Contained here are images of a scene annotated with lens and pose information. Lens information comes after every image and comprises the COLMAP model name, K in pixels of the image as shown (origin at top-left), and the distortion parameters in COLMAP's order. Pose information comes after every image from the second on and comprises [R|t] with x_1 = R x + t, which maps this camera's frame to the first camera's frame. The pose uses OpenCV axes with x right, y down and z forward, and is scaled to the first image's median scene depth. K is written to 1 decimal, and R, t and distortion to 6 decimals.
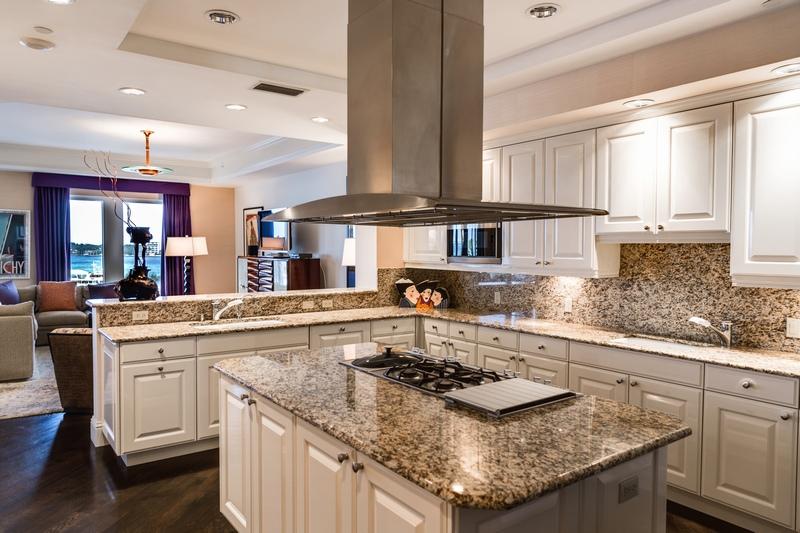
lens RADIAL K [[536.9, 0, 400.5], [0, 536.9, 265.8], [0, 0, 1]] dist [0.005554, -0.000934]
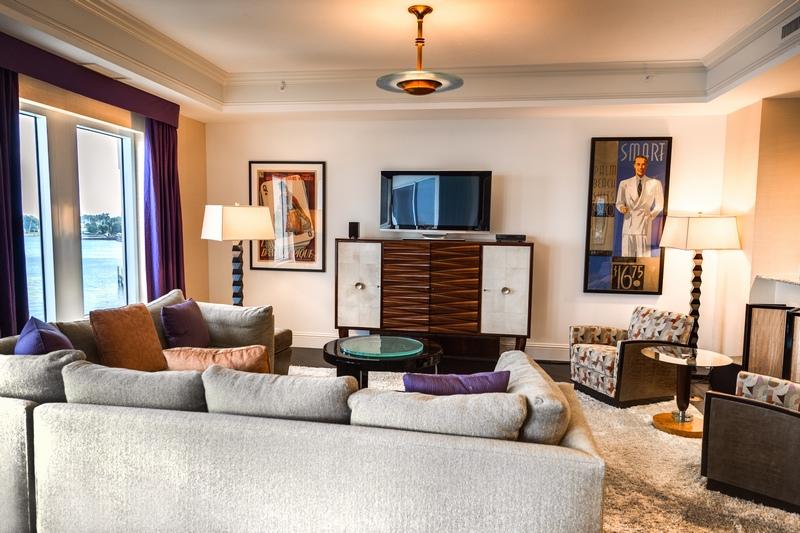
lens RADIAL K [[536.9, 0, 399.7], [0, 536.9, 269.4], [0, 0, 1]] dist [0.005554, -0.000934]
pose [[0.698066, -0.044814, 0.714630, -0.711635], [0.007512, 0.998443, 0.055274, -0.018454], [-0.715994, -0.033216, 0.697316, 0.514767]]
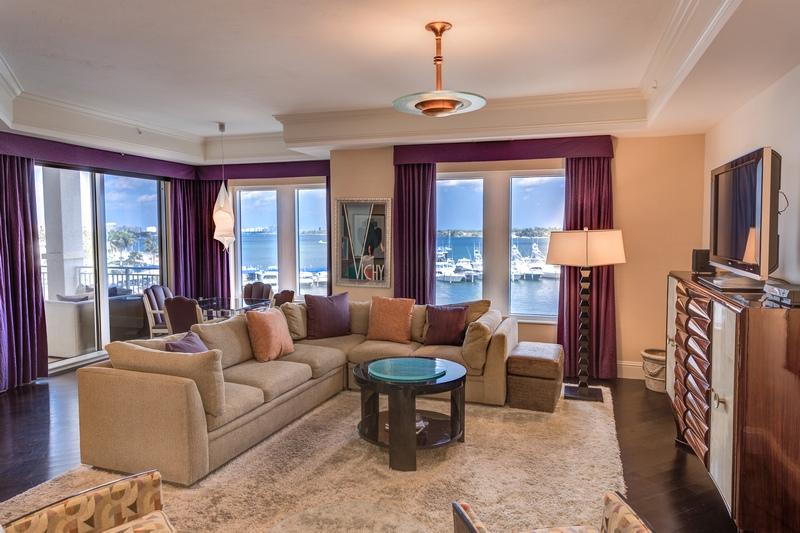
lens RADIAL K [[536.9, 0, 398.5], [0, 536.9, 267.6], [0, 0, 1]] dist [0.005554, -0.000934]
pose [[0.573090, 0.053391, -0.817751, -0.059296], [-0.026445, 0.998561, 0.046663, -0.039162], [0.819065, -0.005117, 0.573677, 0.557409]]
